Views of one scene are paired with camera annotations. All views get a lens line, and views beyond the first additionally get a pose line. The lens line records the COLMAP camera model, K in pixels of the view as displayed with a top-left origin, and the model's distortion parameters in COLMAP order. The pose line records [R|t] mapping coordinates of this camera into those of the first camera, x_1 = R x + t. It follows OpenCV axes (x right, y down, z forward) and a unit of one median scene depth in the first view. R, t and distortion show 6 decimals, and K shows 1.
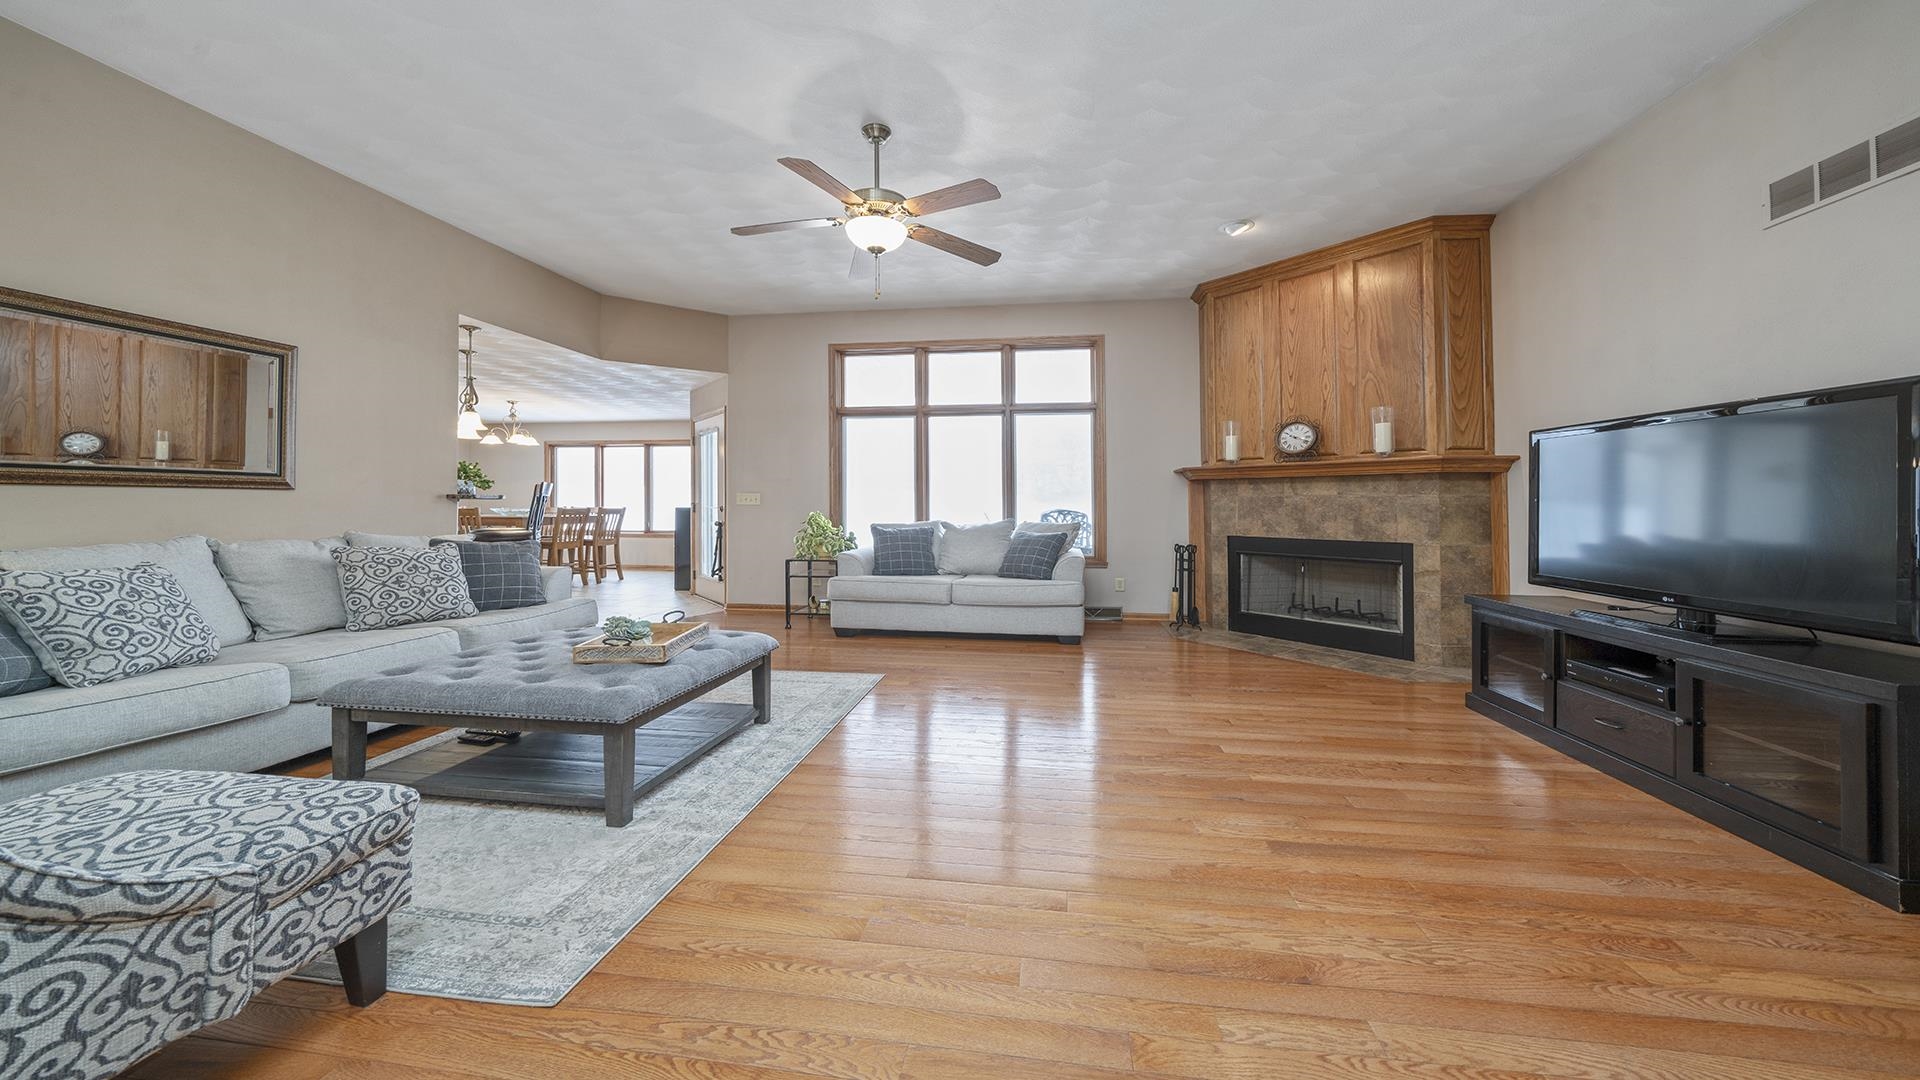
lens RADIAL K [[653.4, 0, 986.8], [0, 653.4, 484.0], [0, 0, 1]] dist [-0.009273, 0.000871]
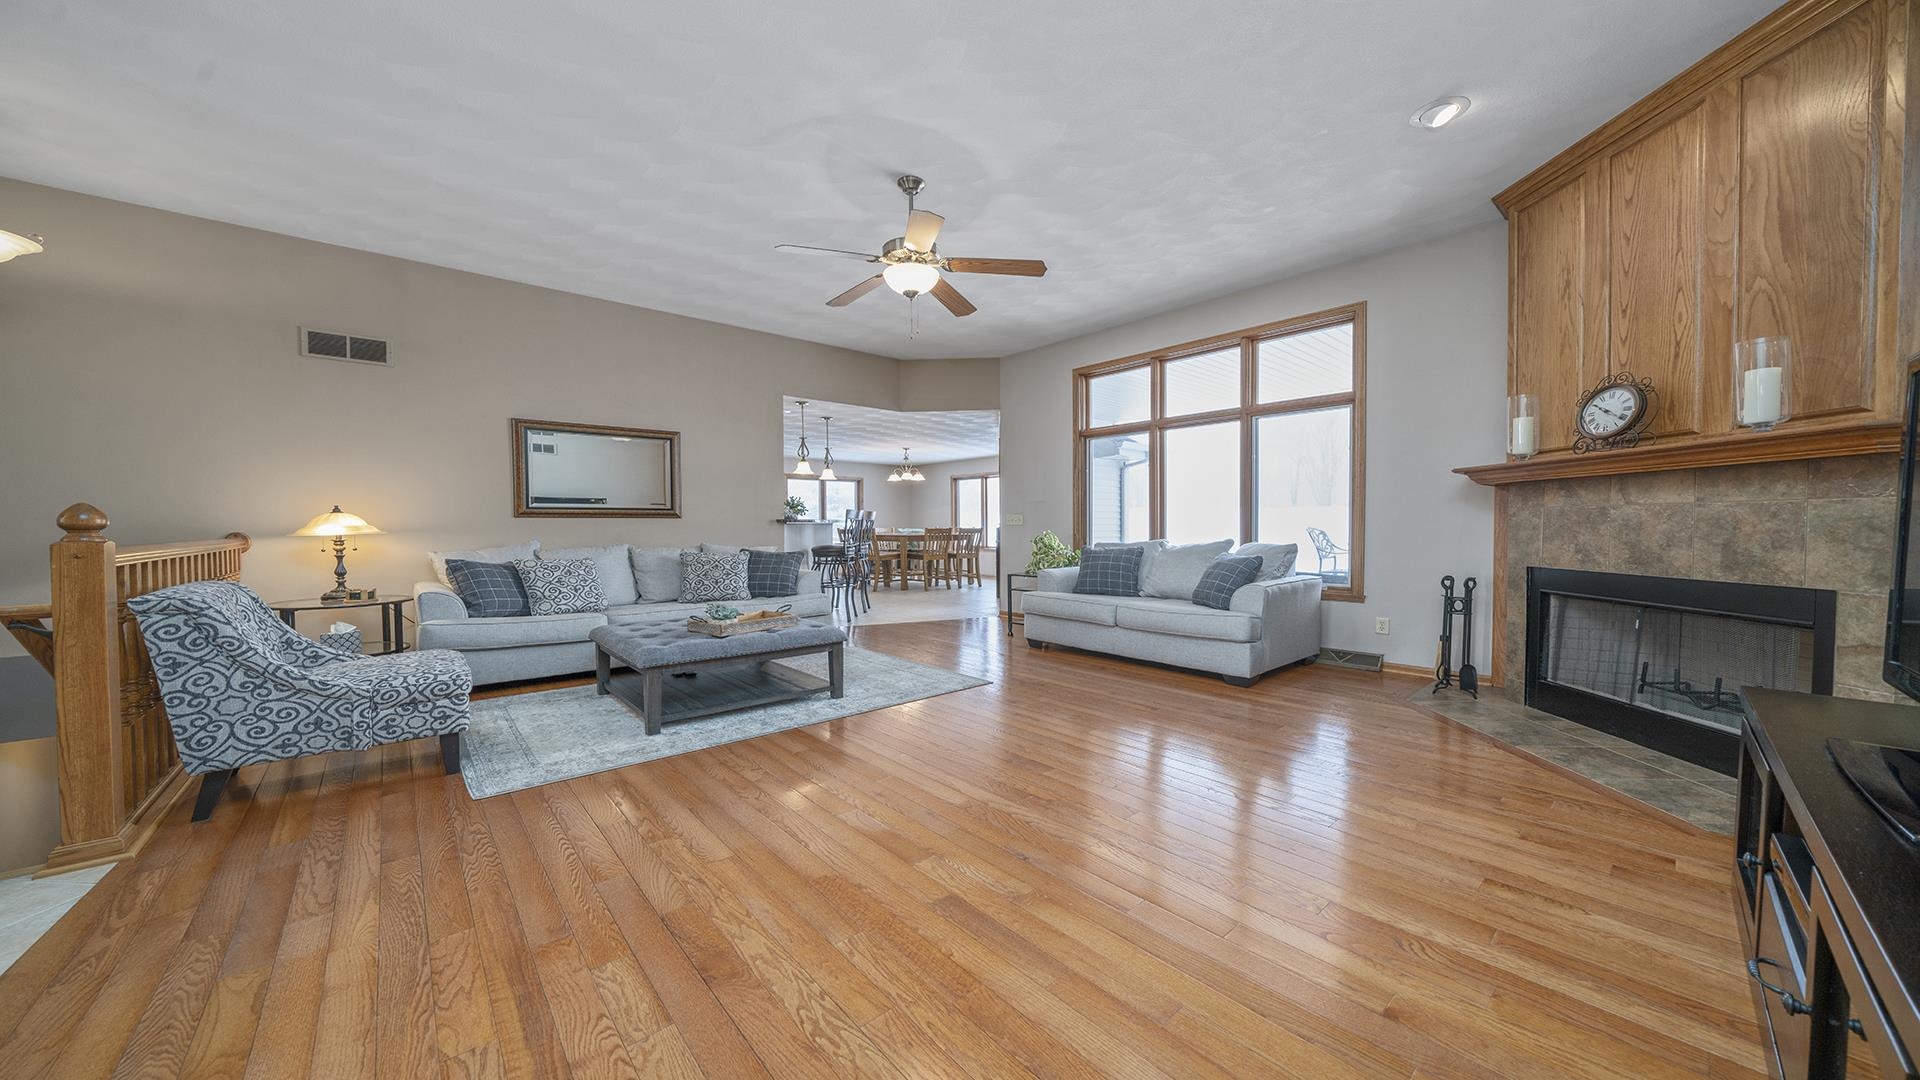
lens RADIAL K [[653.4, 0, 990.3], [0, 653.4, 534.6], [0, 0, 1]] dist [-0.009273, 0.000871]
pose [[0.765588, 0.003426, -0.643322, 0.390745], [0.027146, 0.998923, 0.037625, 0.006179], [0.642759, -0.046269, 0.764670, 0.136011]]
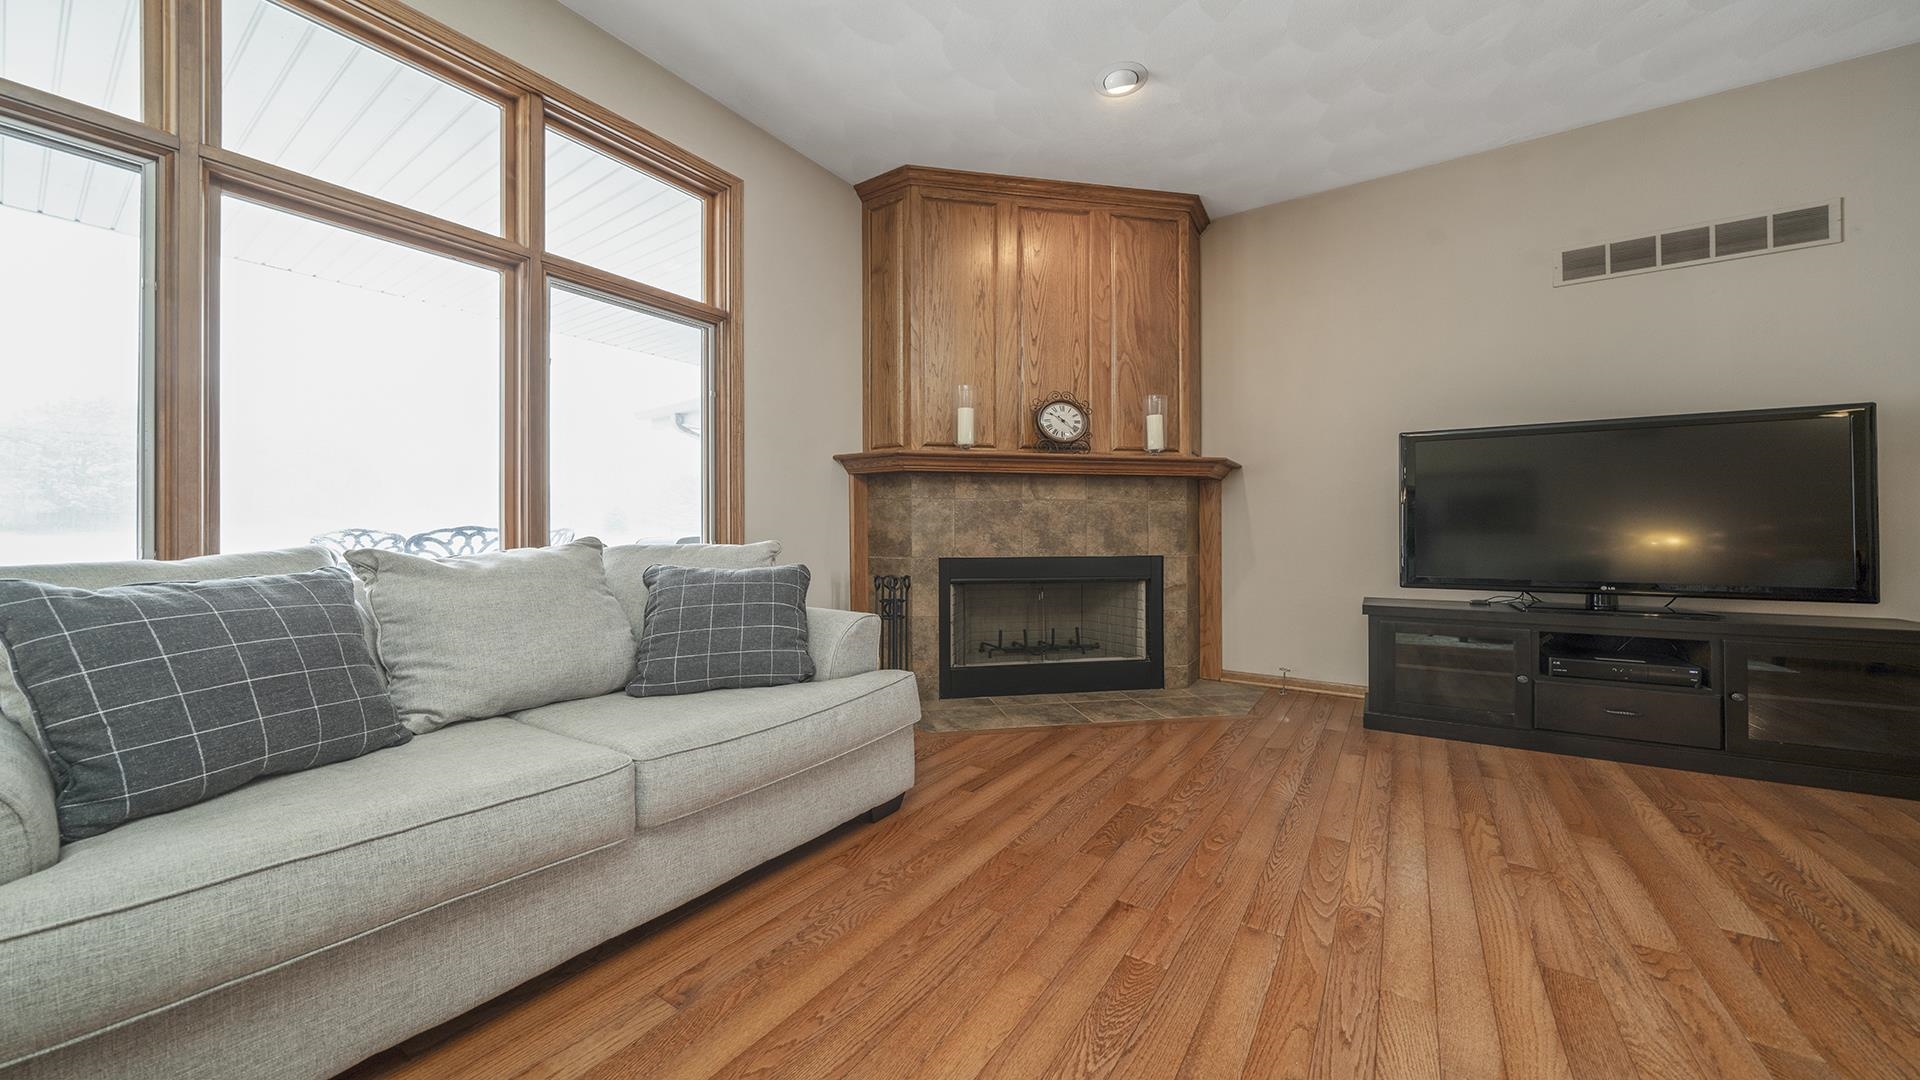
lens RADIAL K [[653.4, 0, 961.7], [0, 653.4, 526.9], [0, 0, 1]] dist [-0.009273, 0.000871]
pose [[0.477743, 0.001568, 0.878499, -0.218477], [-0.024765, 0.999625, 0.011683, 0.040528], [-0.878151, -0.027337, 0.477602, 0.686826]]
